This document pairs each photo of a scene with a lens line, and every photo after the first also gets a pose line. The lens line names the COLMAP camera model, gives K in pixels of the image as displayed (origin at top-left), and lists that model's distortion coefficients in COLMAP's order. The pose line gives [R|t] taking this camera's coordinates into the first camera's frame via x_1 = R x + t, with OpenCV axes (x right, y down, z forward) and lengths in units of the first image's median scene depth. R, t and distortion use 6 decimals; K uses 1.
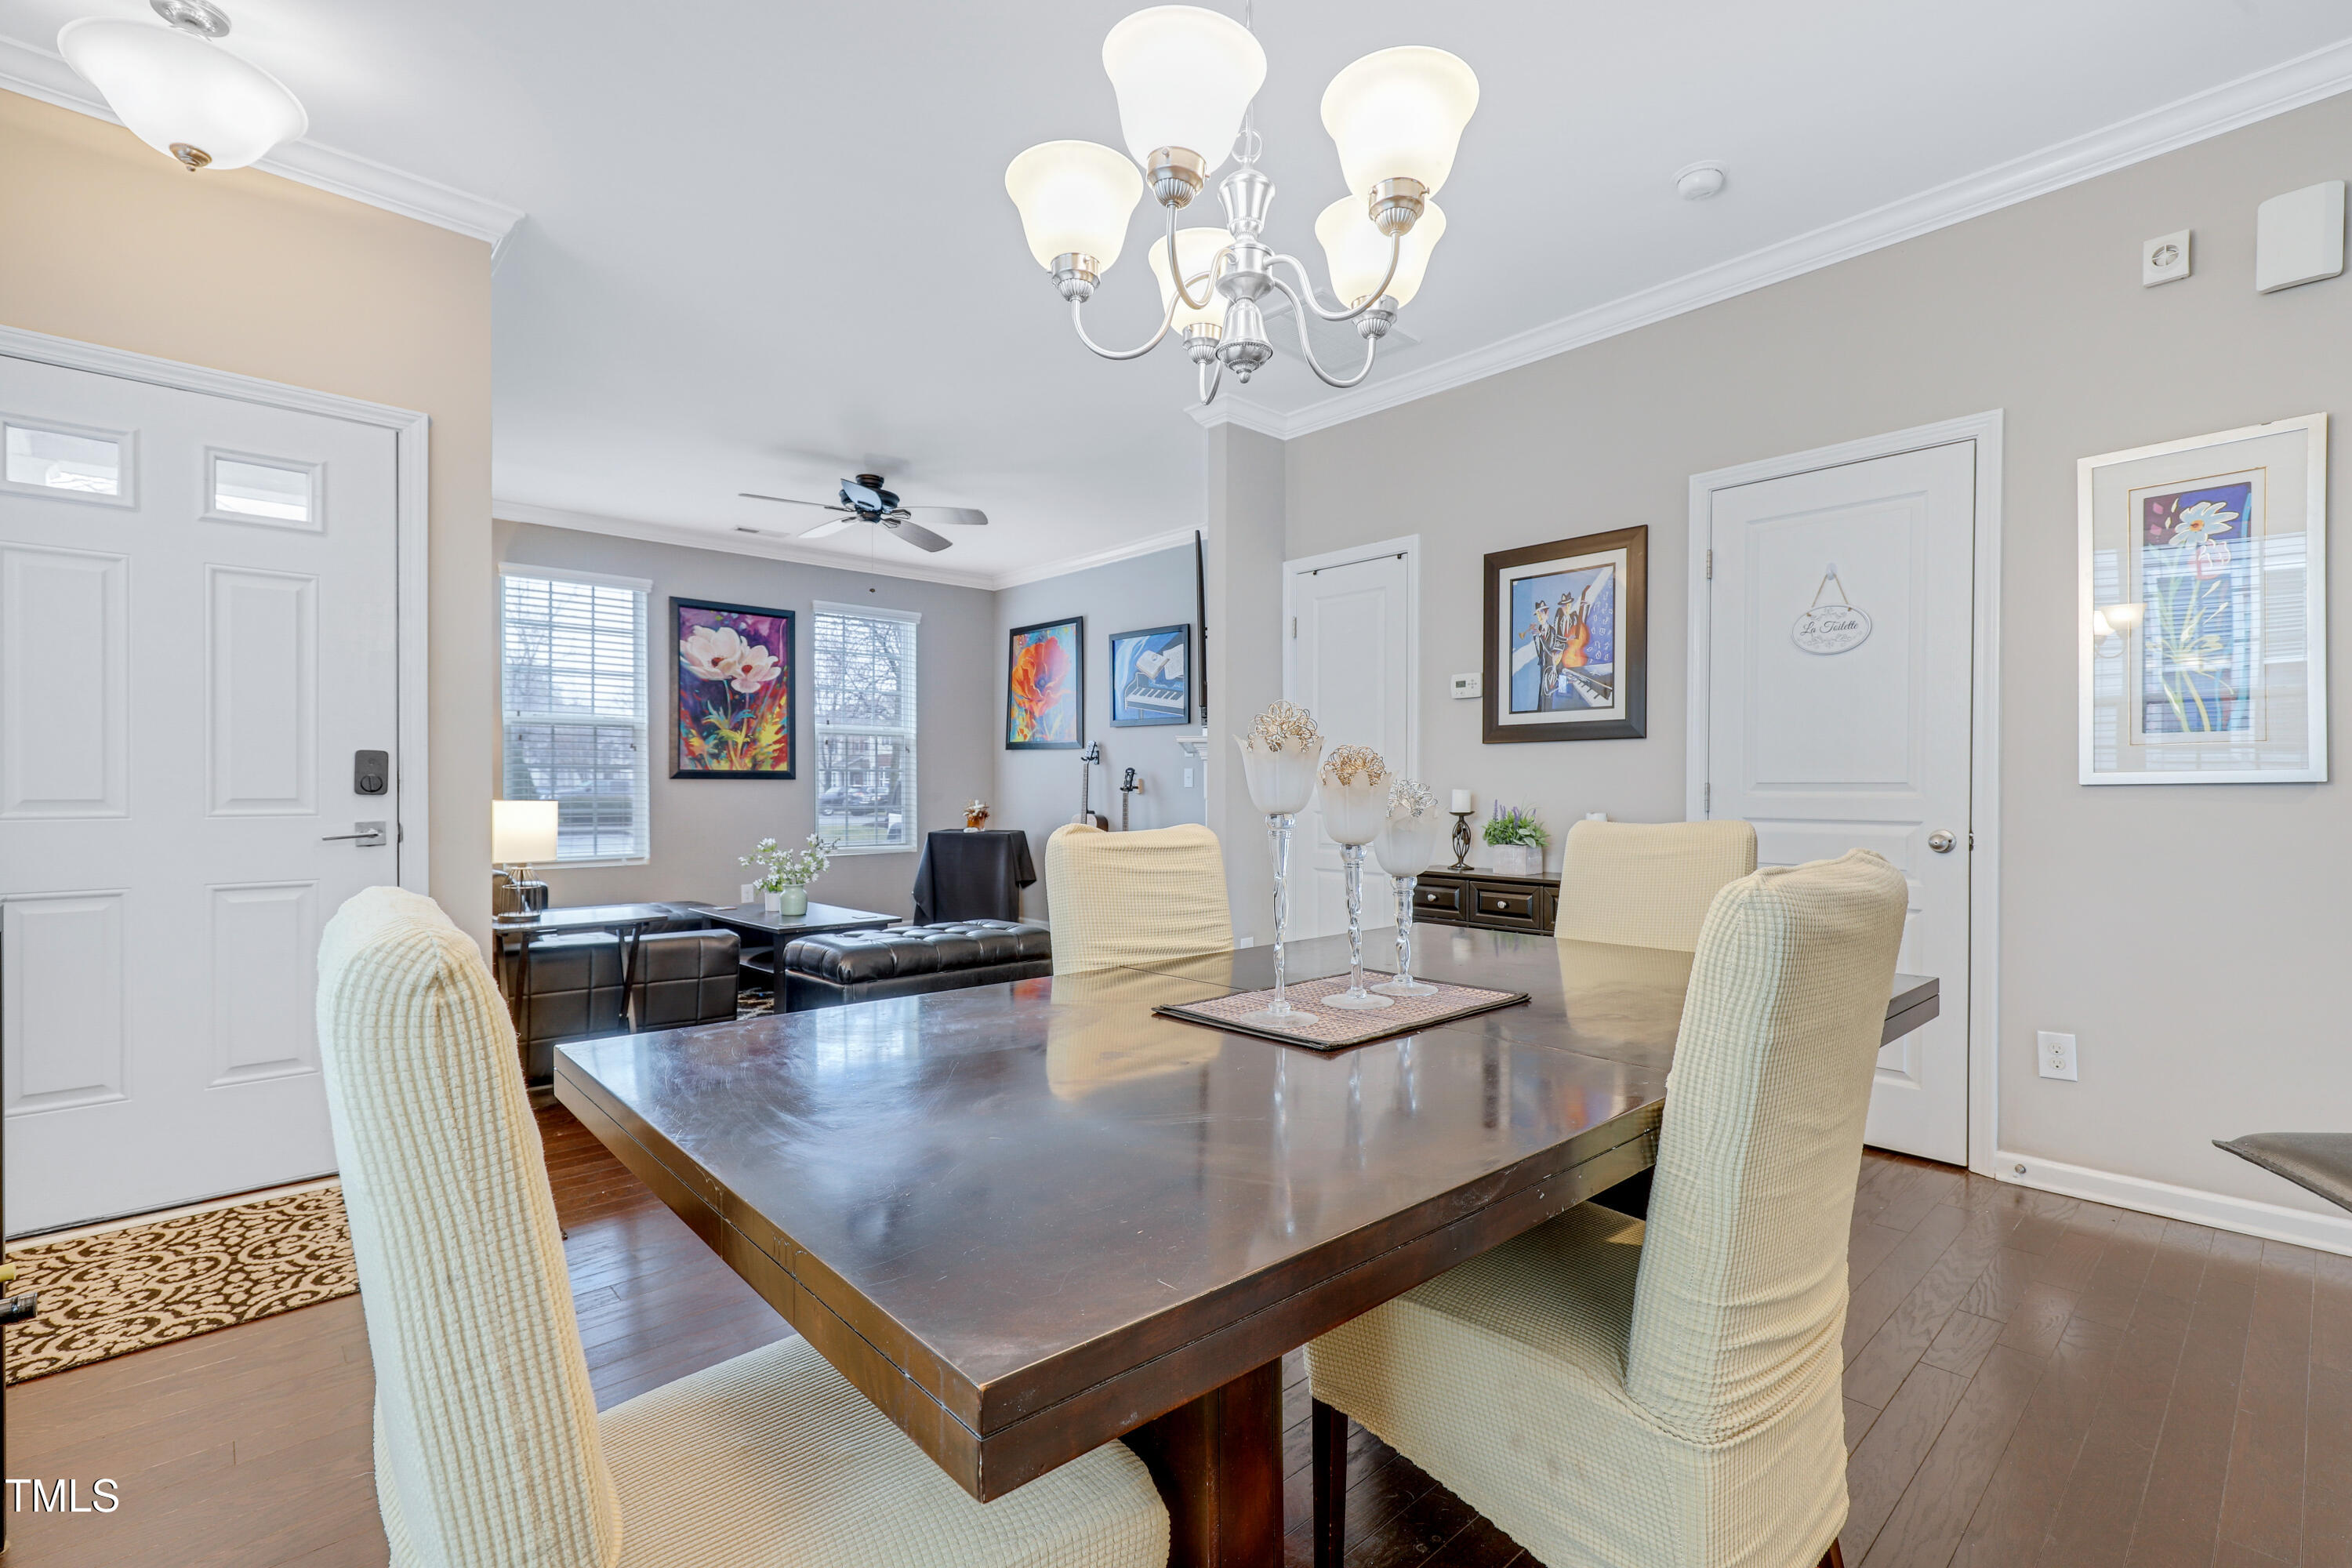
lens RADIAL K [[1065.8, 0, 1179.2], [0, 1065.8, 789.4], [0, 0, 1]] dist [0.002415, 0.000218]
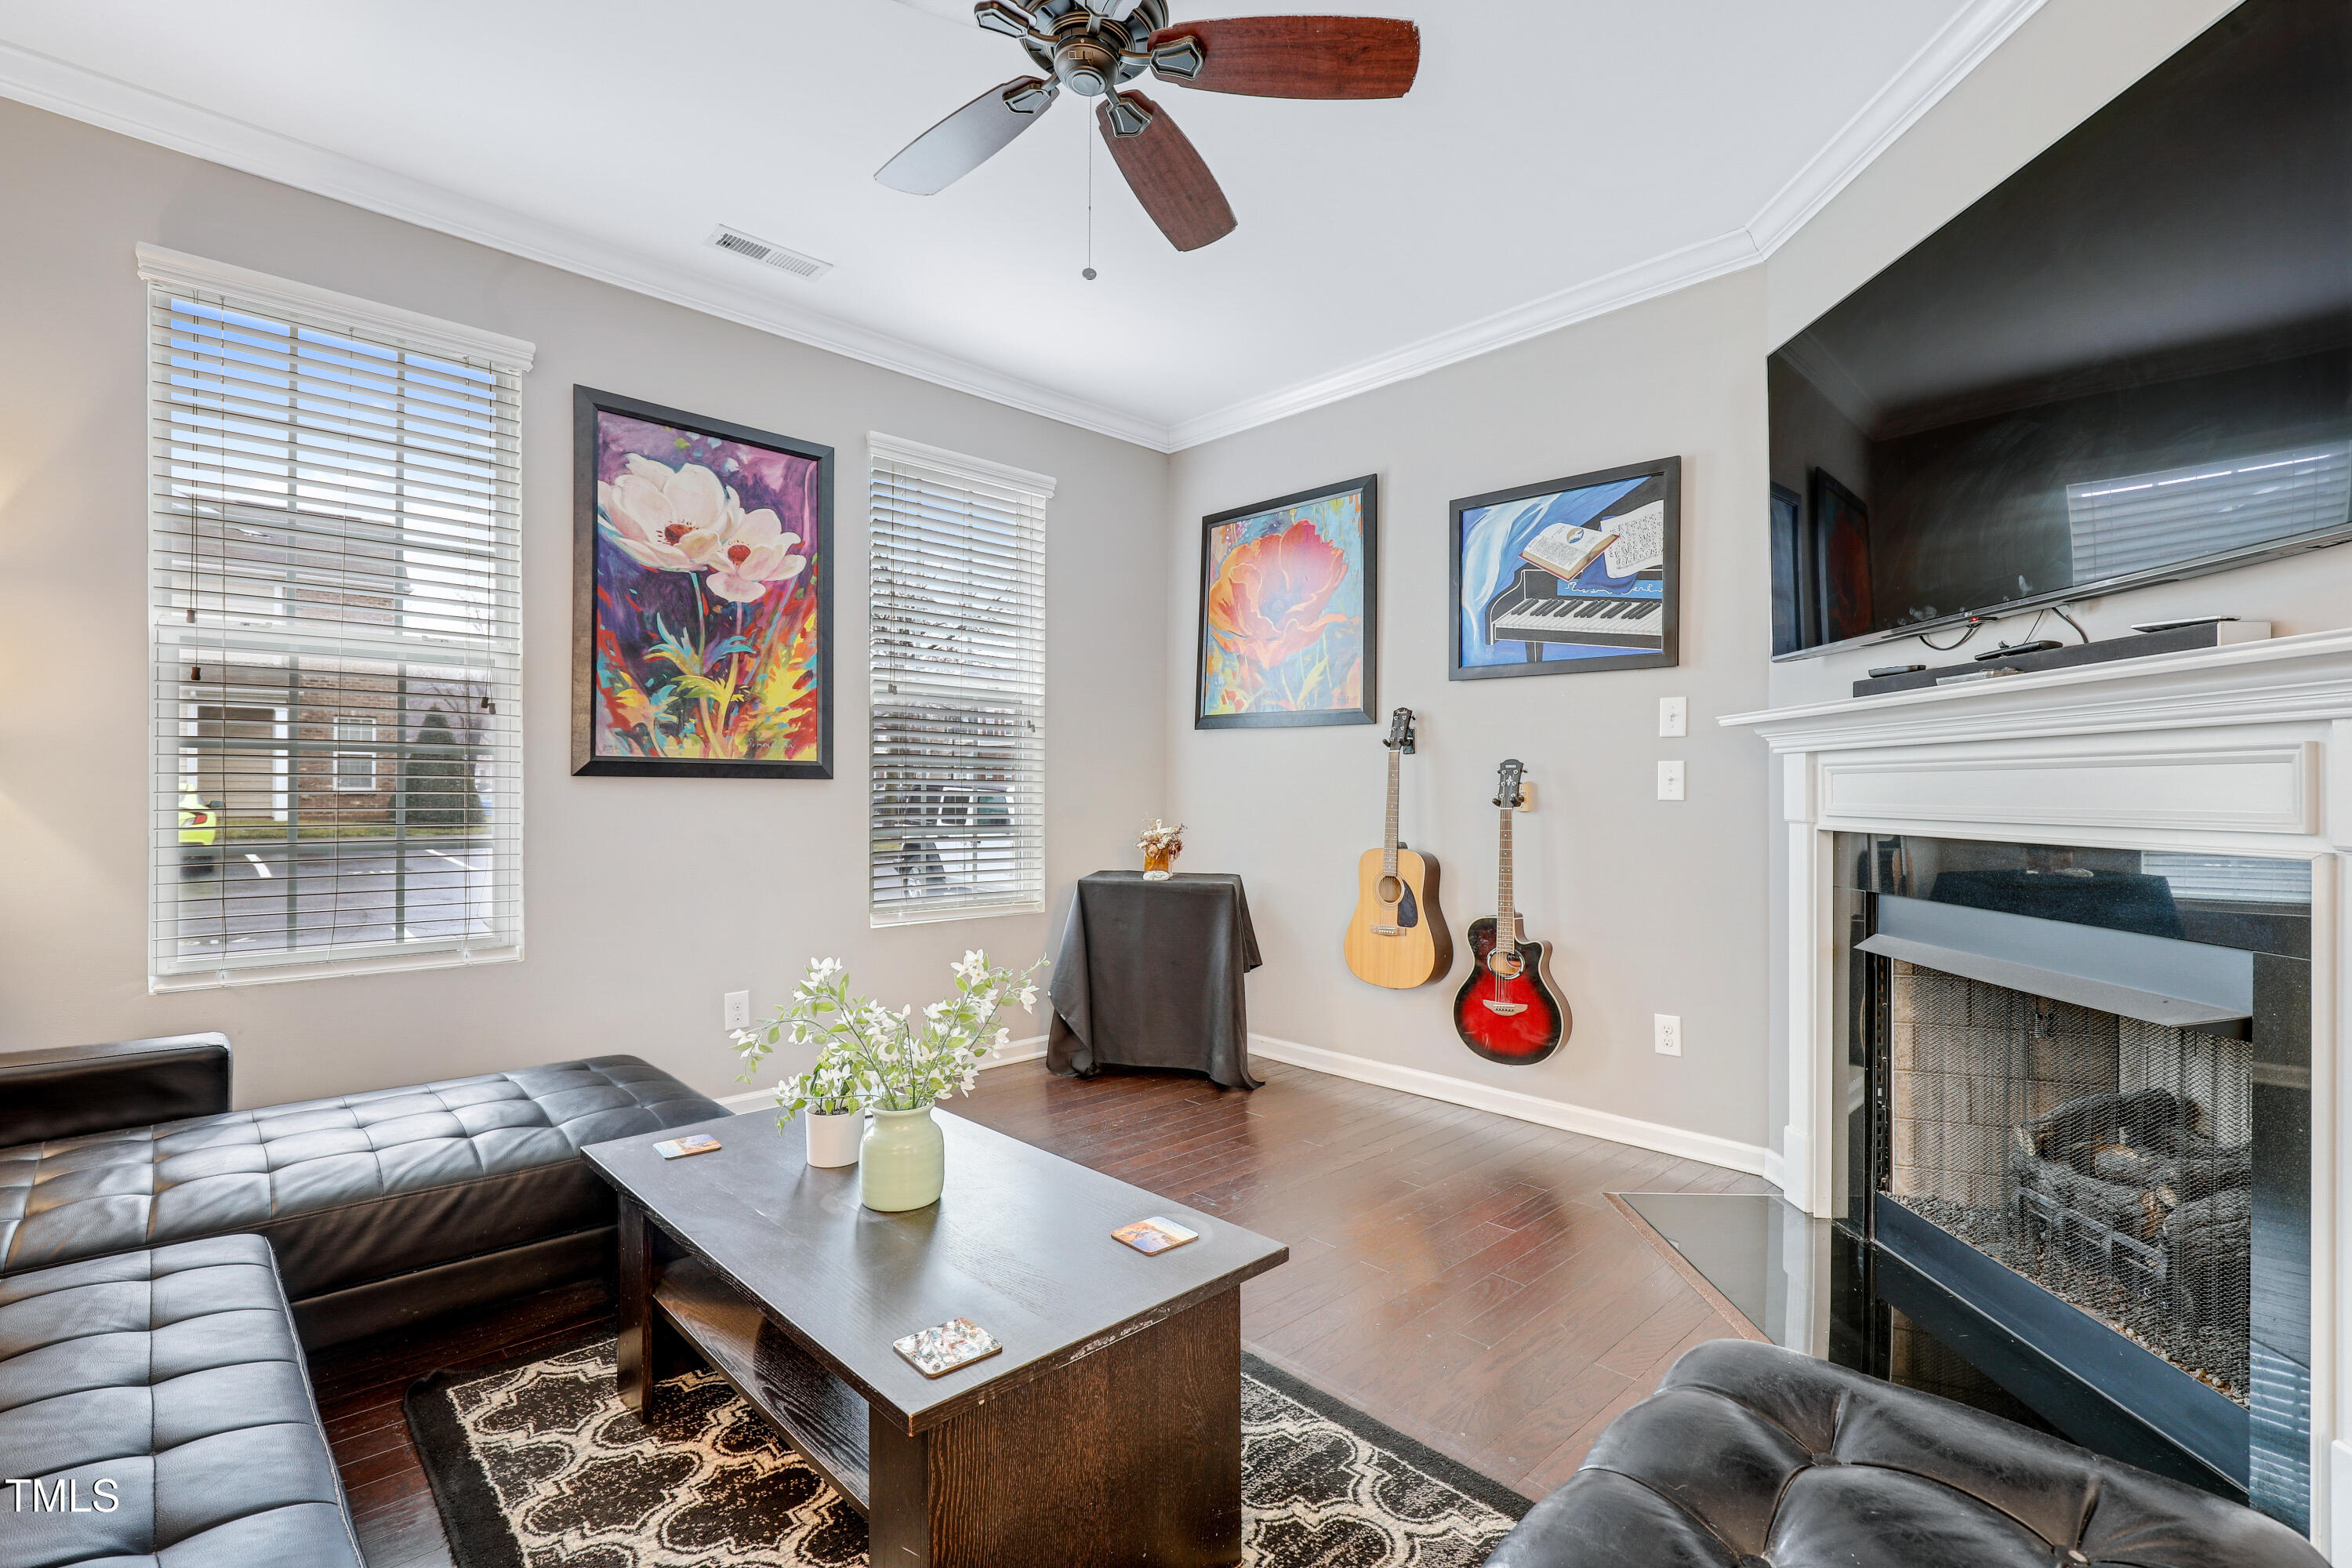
lens RADIAL K [[1065.8, 0, 1178.6], [0, 1065.8, 791.0], [0, 0, 1]] dist [0.002415, 0.000218]
pose [[0.999674, 0.005489, 0.024924, -0.214486], [-0.005454, 0.999984, -0.001471, -0.003863], [-0.024932, 0.001334, 0.999688, 0.504001]]
